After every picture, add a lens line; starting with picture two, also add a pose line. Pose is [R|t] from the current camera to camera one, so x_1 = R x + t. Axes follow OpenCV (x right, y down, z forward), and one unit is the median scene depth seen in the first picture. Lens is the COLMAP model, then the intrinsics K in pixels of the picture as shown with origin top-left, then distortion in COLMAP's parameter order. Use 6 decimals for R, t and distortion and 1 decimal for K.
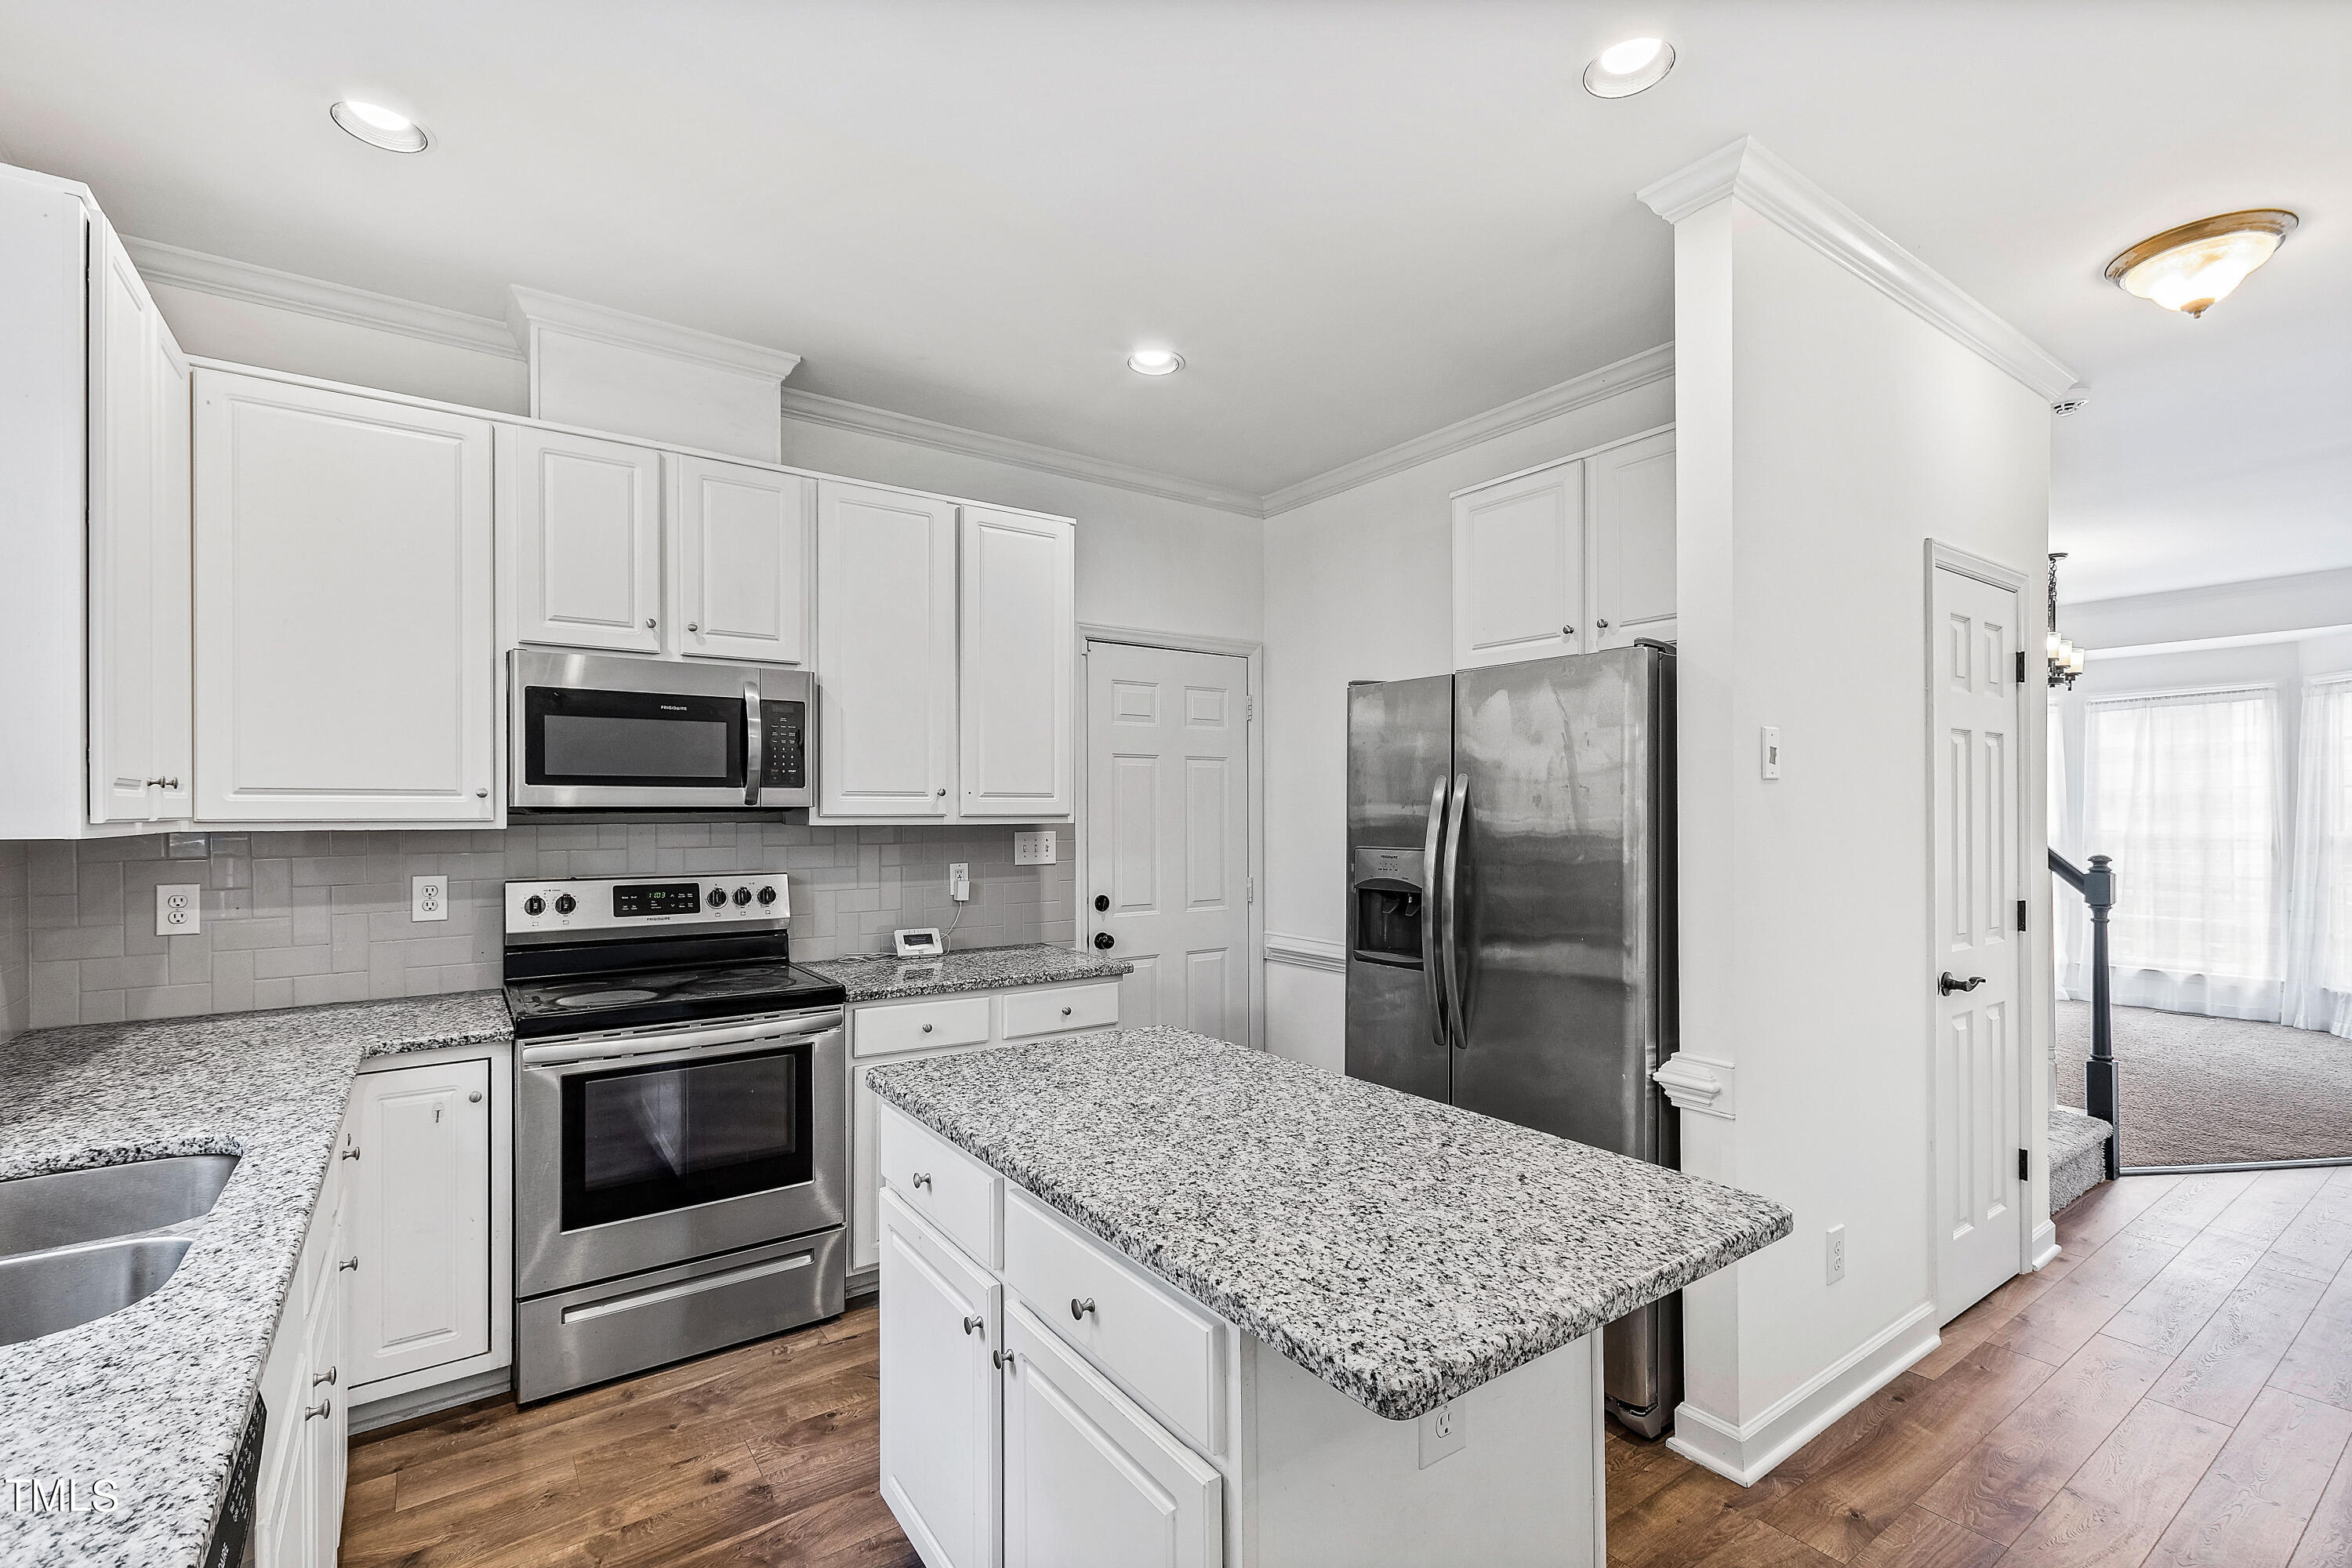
lens RADIAL K [[1036.7, 0, 1172.2], [0, 1036.7, 814.5], [0, 0, 1]] dist [0.005540, -0.003573]
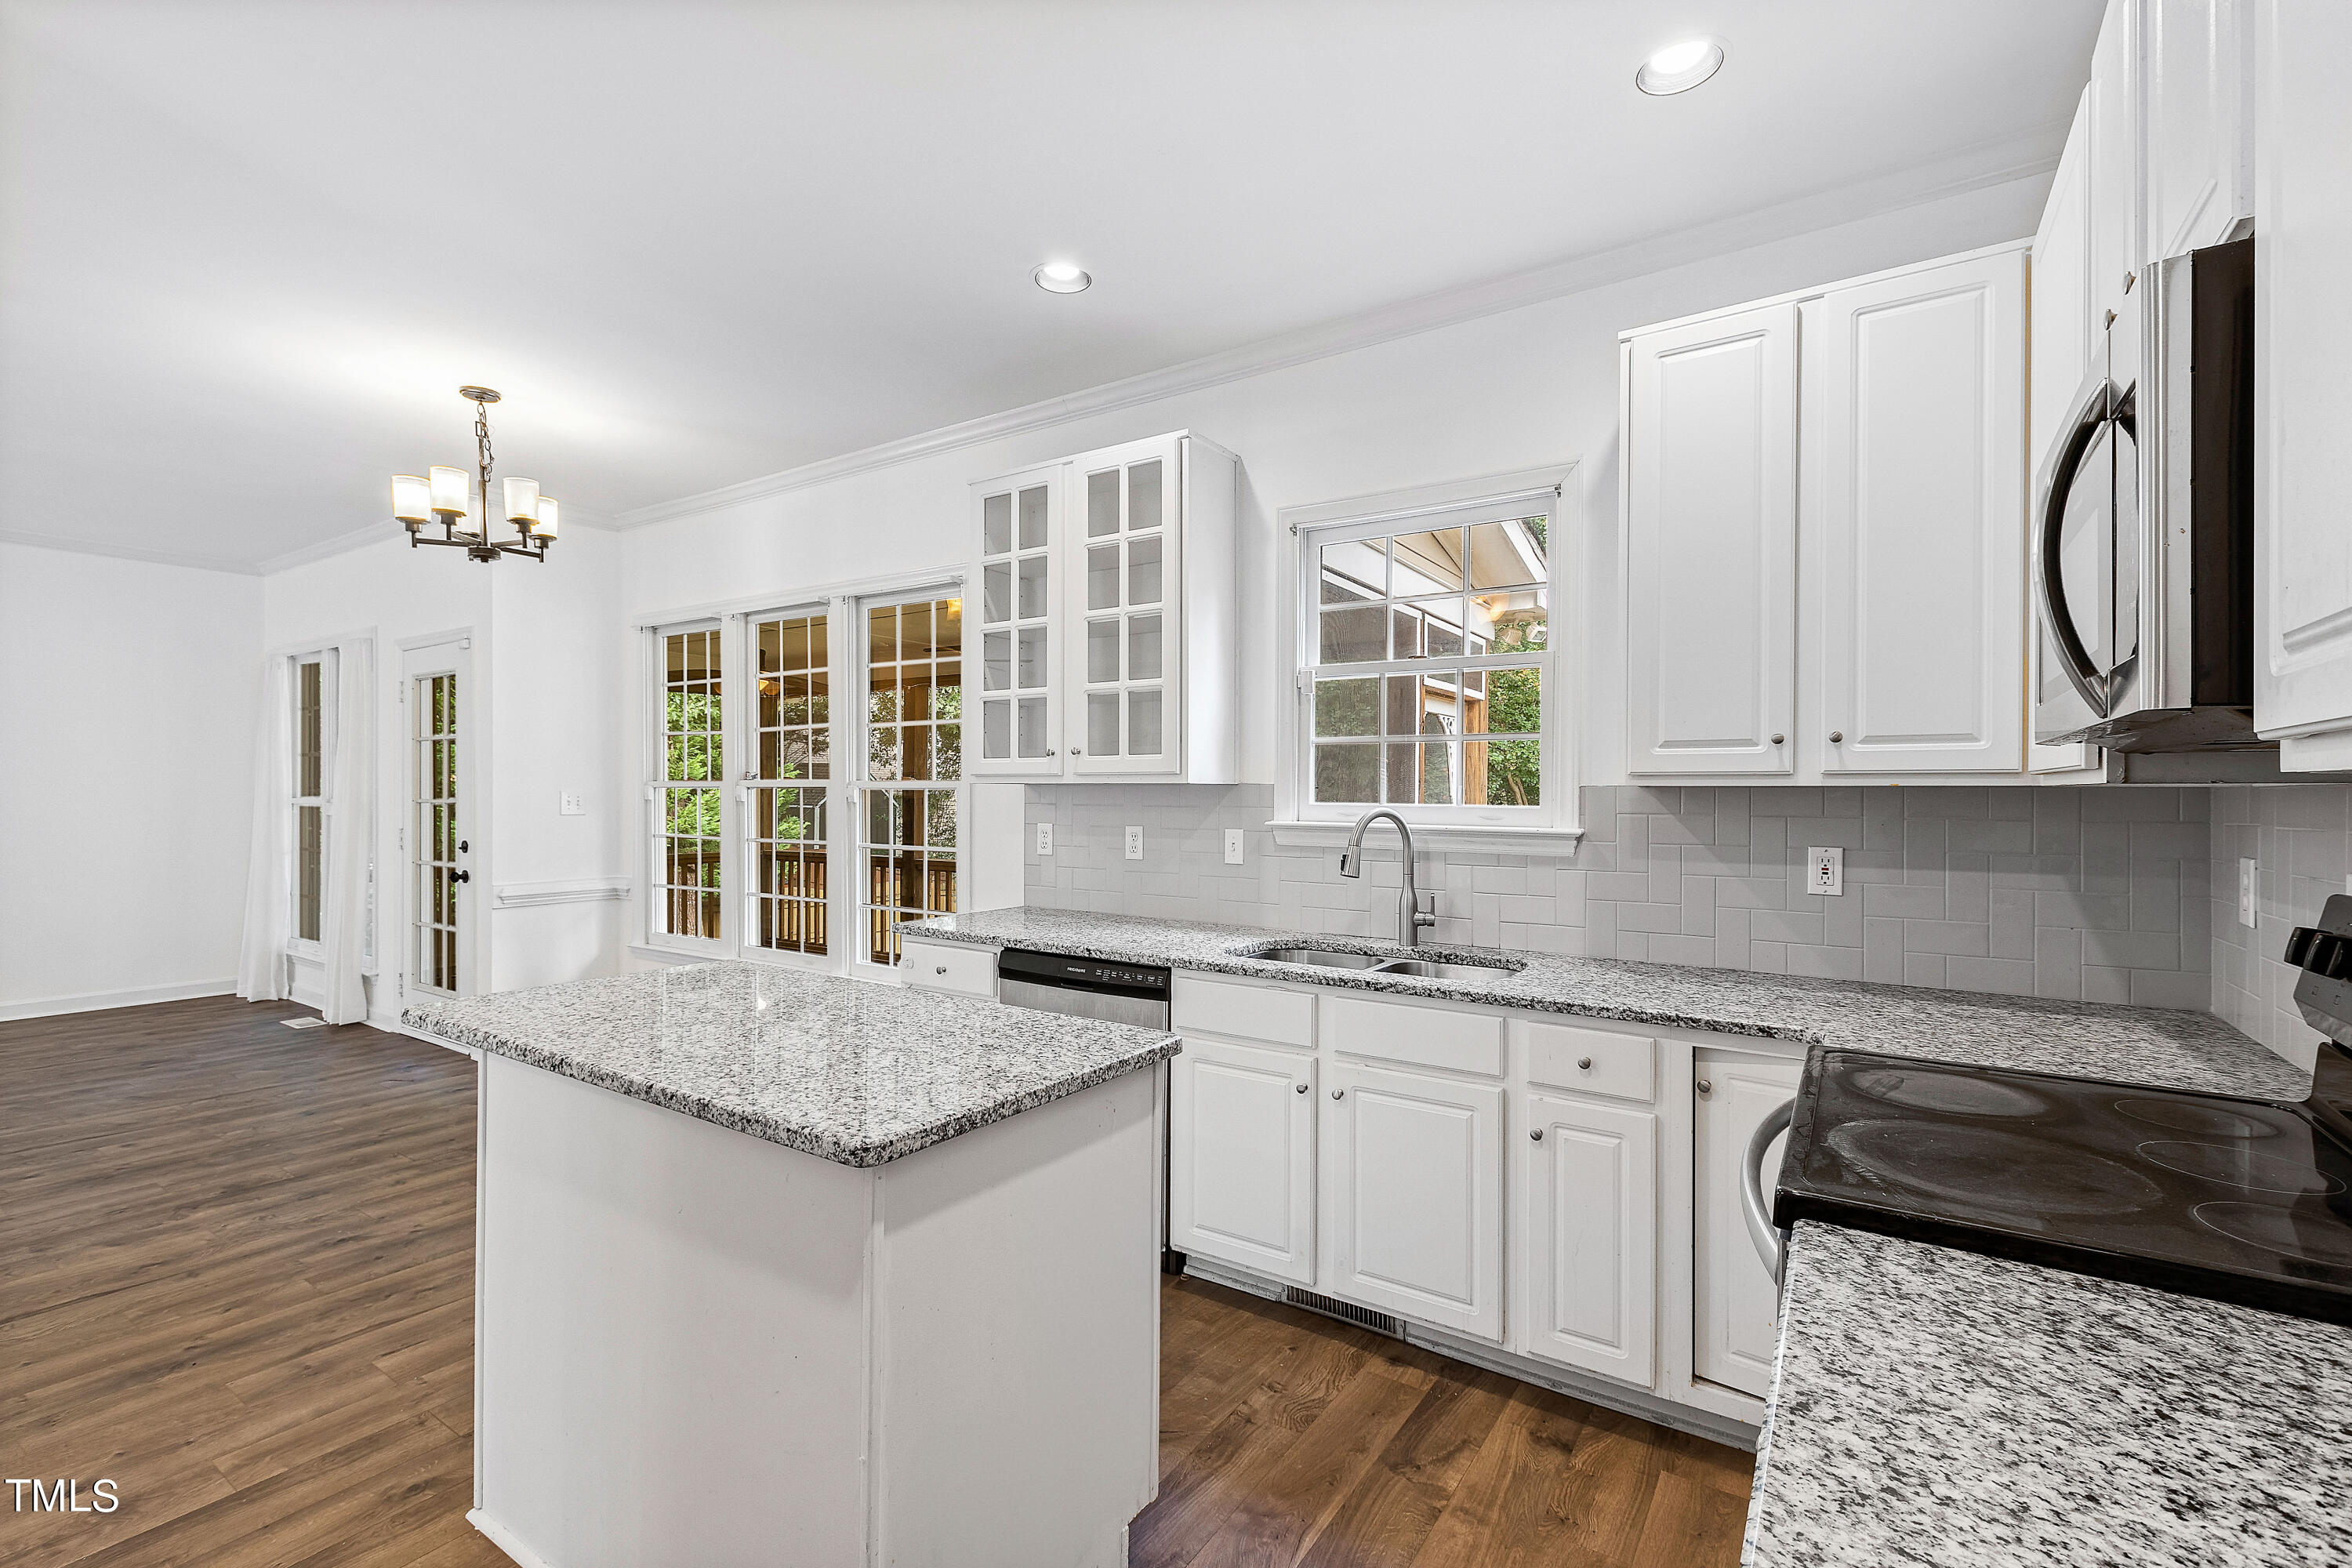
lens RADIAL K [[1036.7, 0, 1173.6], [0, 1036.7, 788.6], [0, 0, 1]] dist [0.005540, -0.003573]
pose [[-0.933107, -0.002100, -0.359592, 0.031389], [-0.003185, 0.999992, 0.002423, 0.015451], [0.359585, 0.003406, -0.933106, 1.277042]]
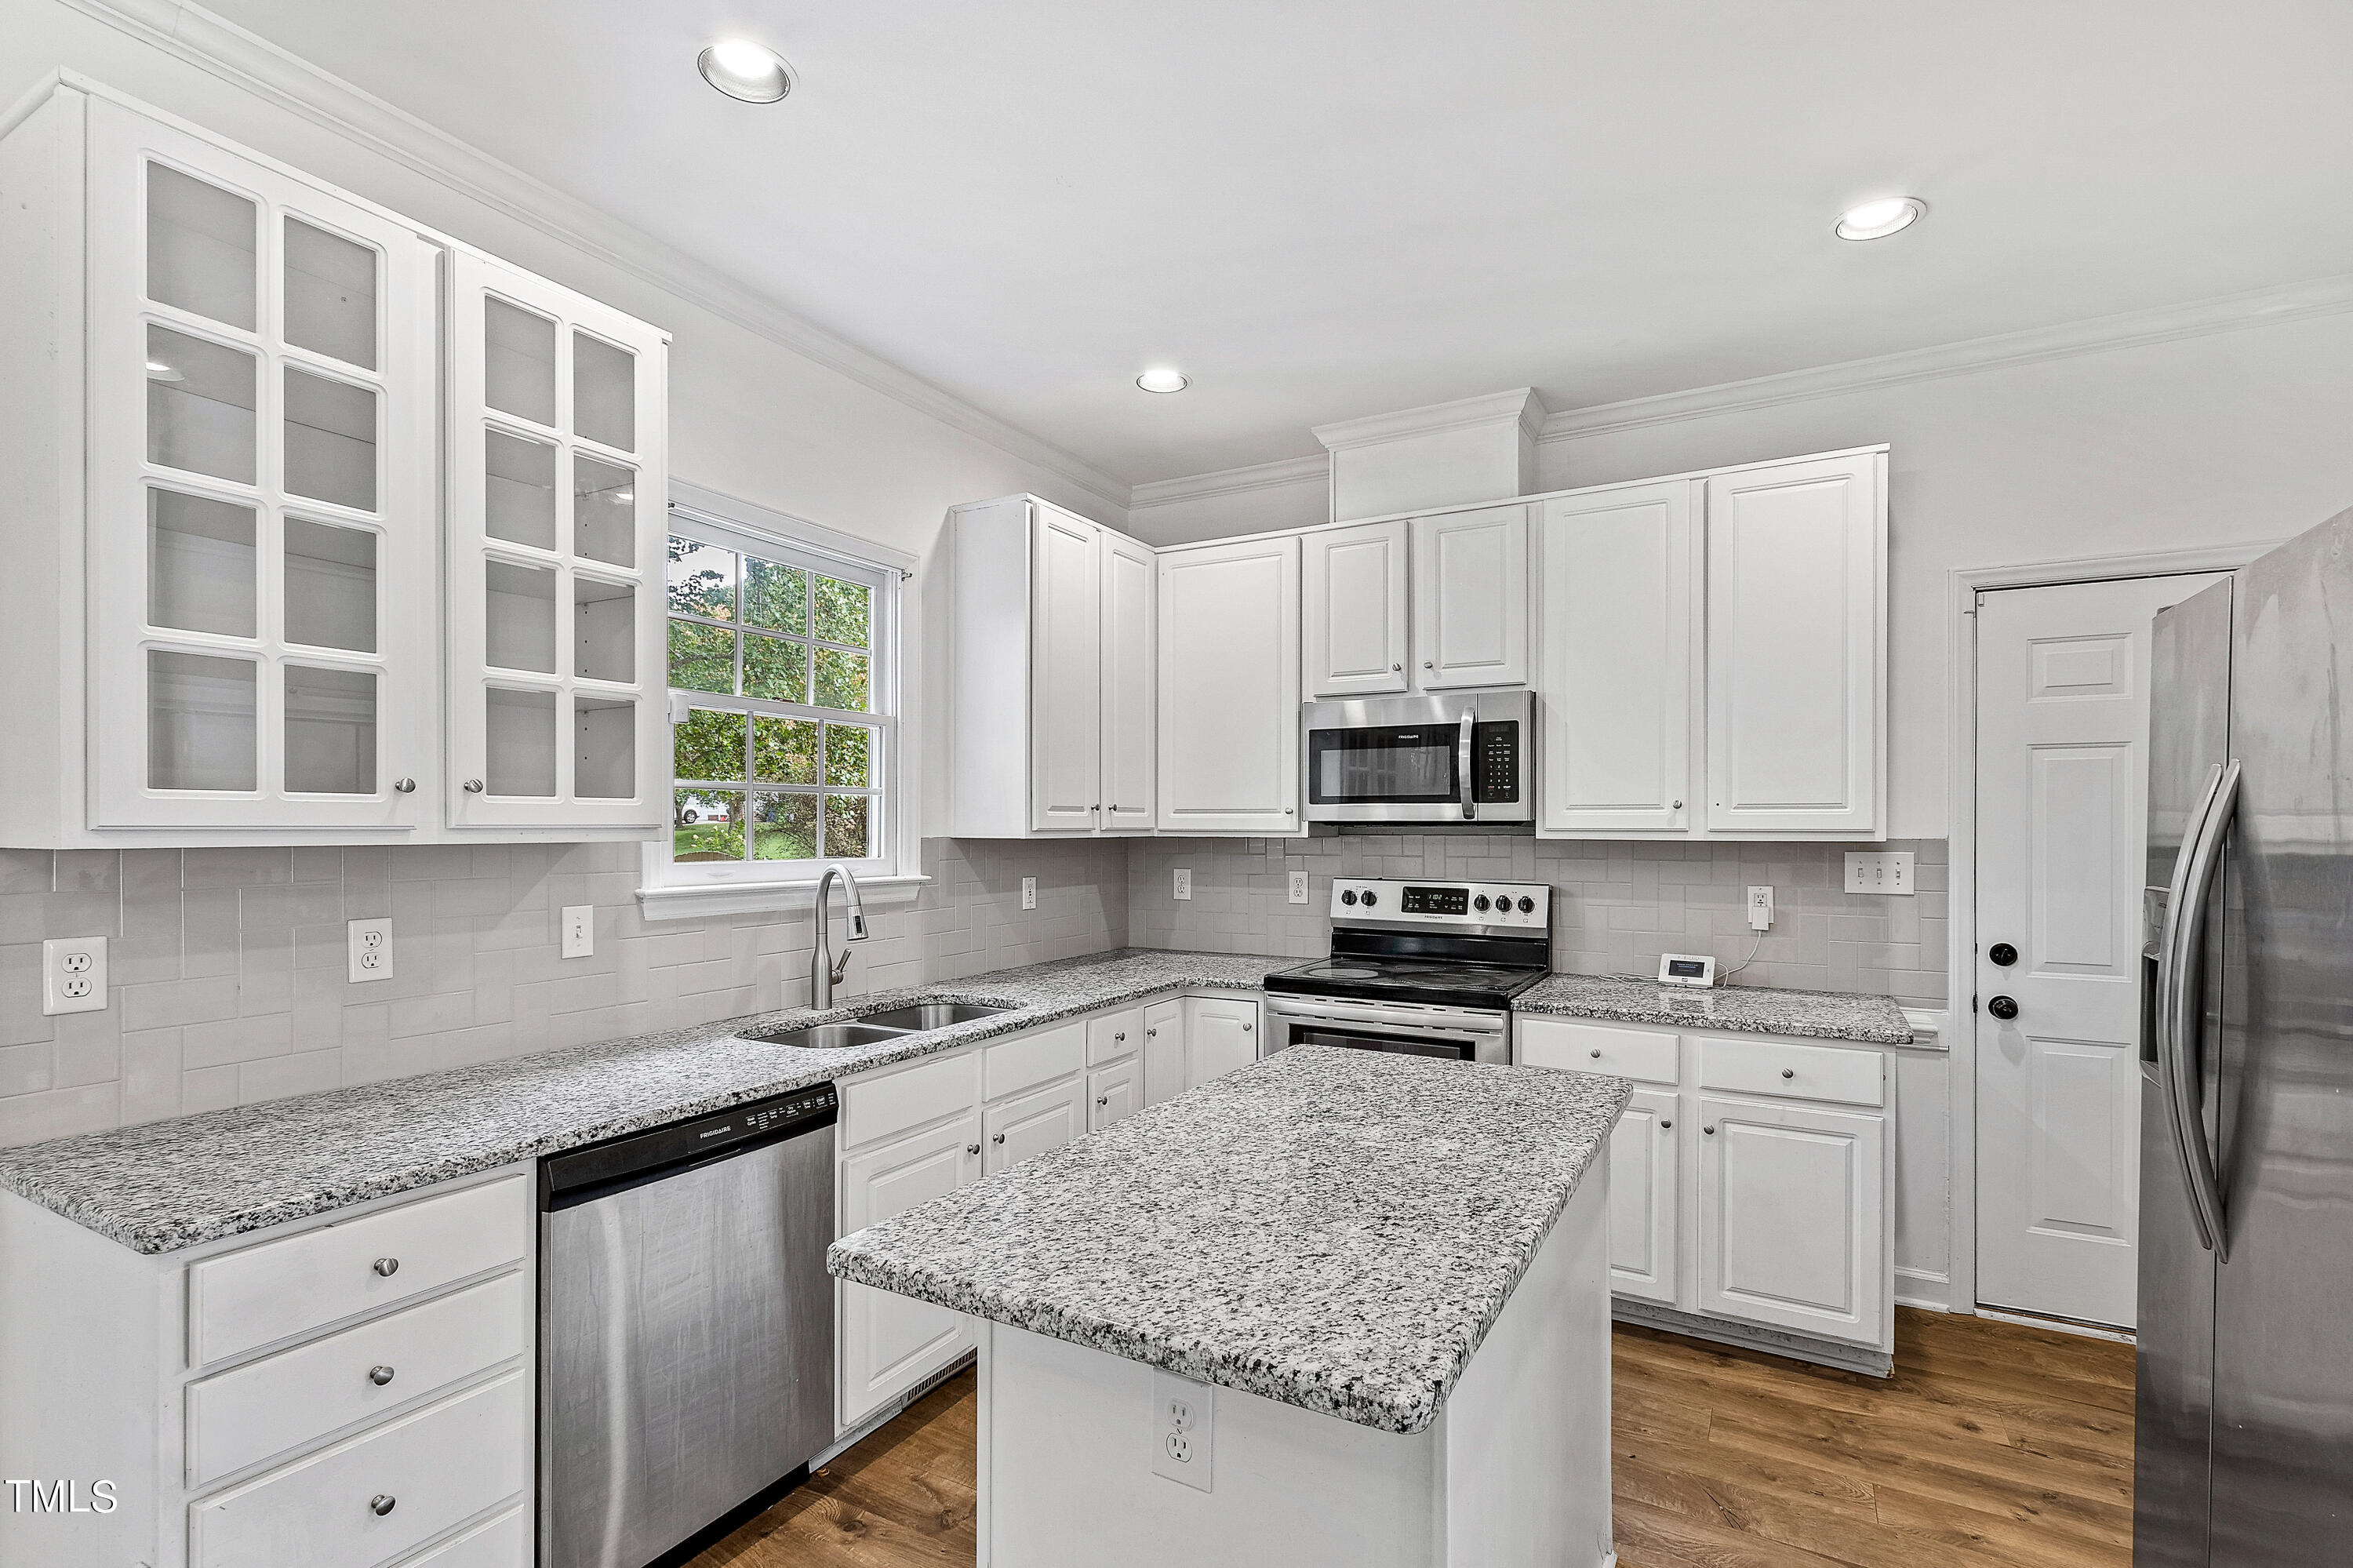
lens RADIAL K [[1084.7, 0, 1193.9], [0, 1084.7, 827.2], [0, 0, 1]] dist [0.000214, 0.001232]
pose [[0.439837, 0.004520, -0.898066, 0.517775], [-0.005107, 0.999984, 0.002531, -0.002184], [0.898063, 0.003473, 0.439853, 0.242760]]
